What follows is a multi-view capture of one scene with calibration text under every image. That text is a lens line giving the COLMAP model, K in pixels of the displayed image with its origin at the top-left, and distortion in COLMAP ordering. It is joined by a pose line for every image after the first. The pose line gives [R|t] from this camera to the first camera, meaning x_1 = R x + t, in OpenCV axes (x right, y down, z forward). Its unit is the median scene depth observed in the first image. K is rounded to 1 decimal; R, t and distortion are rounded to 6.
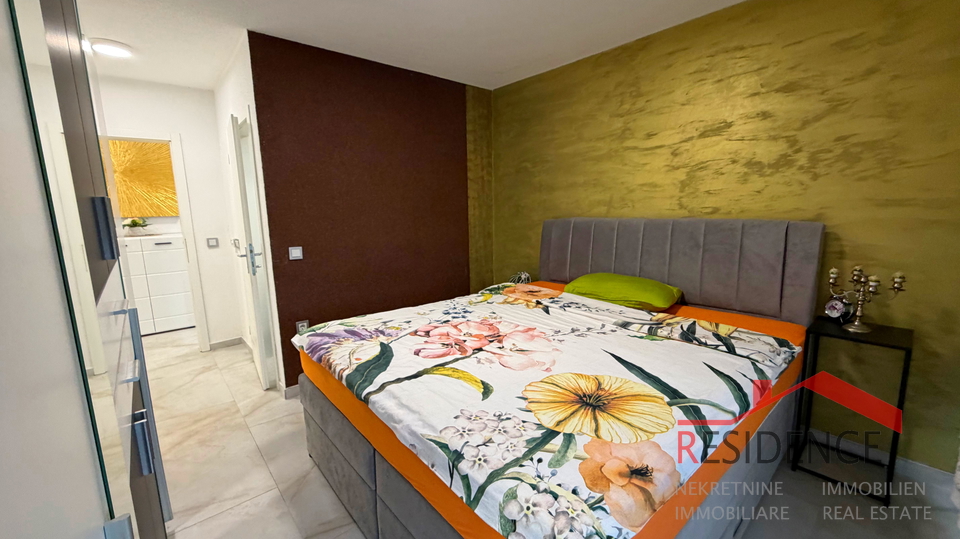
lens RADIAL K [[382.8, 0, 477.4], [0, 382.8, 267.9], [0, 0, 1]] dist [0.001006, 0.000155]
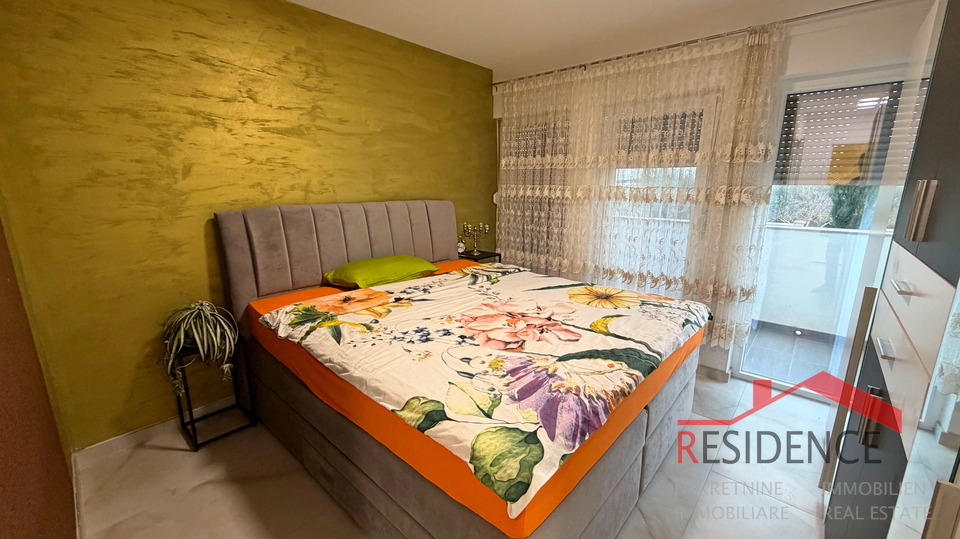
lens RADIAL K [[382.8, 0, 476.7], [0, 382.8, 268.0], [0, 0, 1]] dist [0.001006, 0.000155]
pose [[-0.119420, -0.194384, 0.973629, -0.900104], [0.158590, 0.964321, 0.211977, -0.176037], [-0.980096, 0.179722, -0.084332, 1.106089]]
